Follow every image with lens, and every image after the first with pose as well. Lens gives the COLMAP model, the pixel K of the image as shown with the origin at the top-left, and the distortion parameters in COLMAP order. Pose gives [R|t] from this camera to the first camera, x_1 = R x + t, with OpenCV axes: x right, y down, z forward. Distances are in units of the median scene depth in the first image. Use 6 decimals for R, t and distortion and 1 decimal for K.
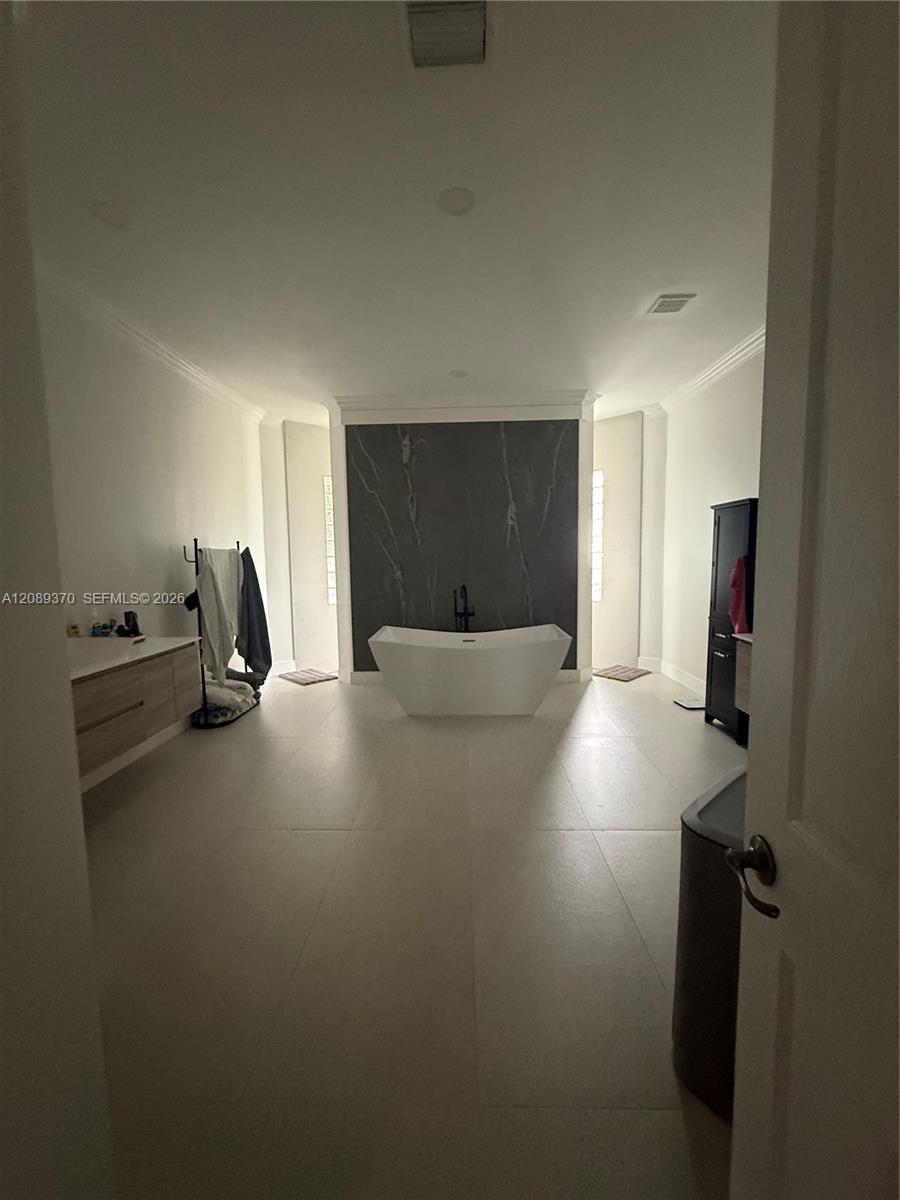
lens RADIAL K [[468.8, 0, 450.0], [0, 468.8, 600.0], [0, 0, 1]] dist [-0.001578, -0.000005]
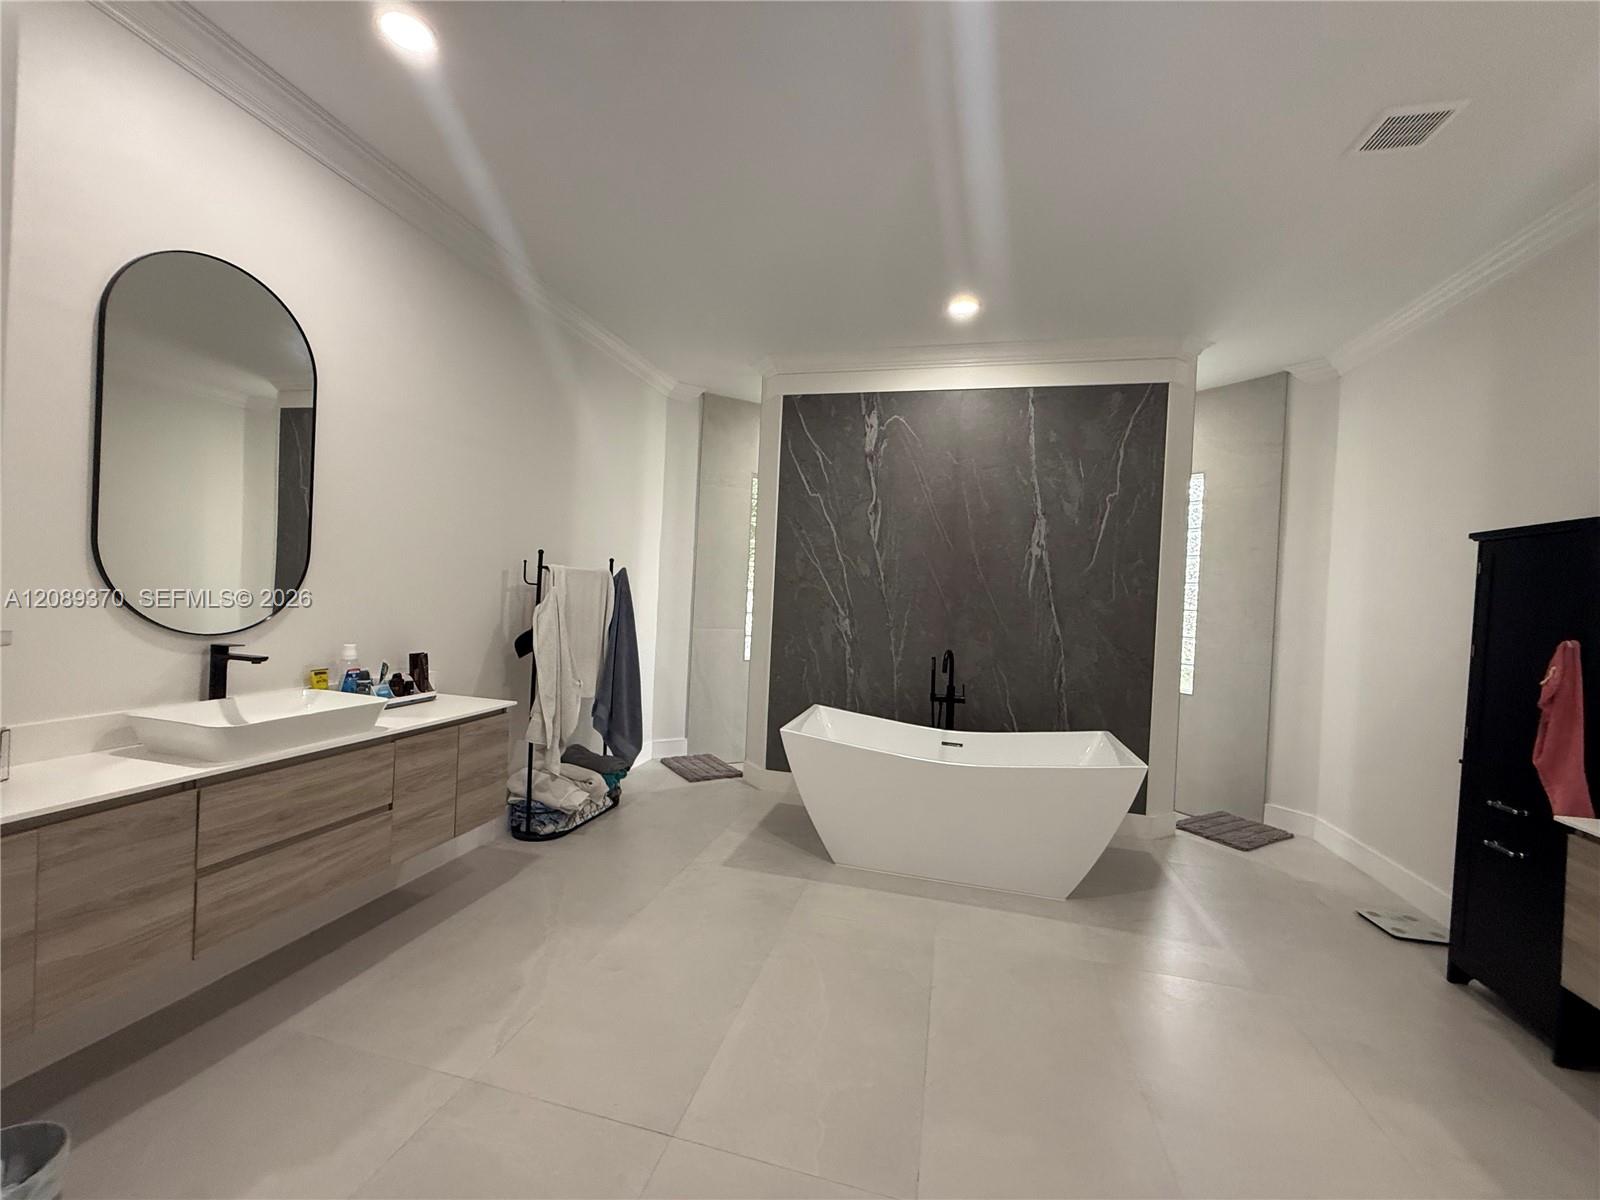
lens RADIAL K [[625.1, 0, 800.0], [0, 625.1, 600.0], [0, 0, 1]] dist [-0.001578, -0.000005]
pose [[0.973246, 0.064327, -0.220578, 0.015810], [-0.083280, 0.993491, -0.077723, -0.017622], [0.214143, 0.094013, 0.972268, 0.176899]]
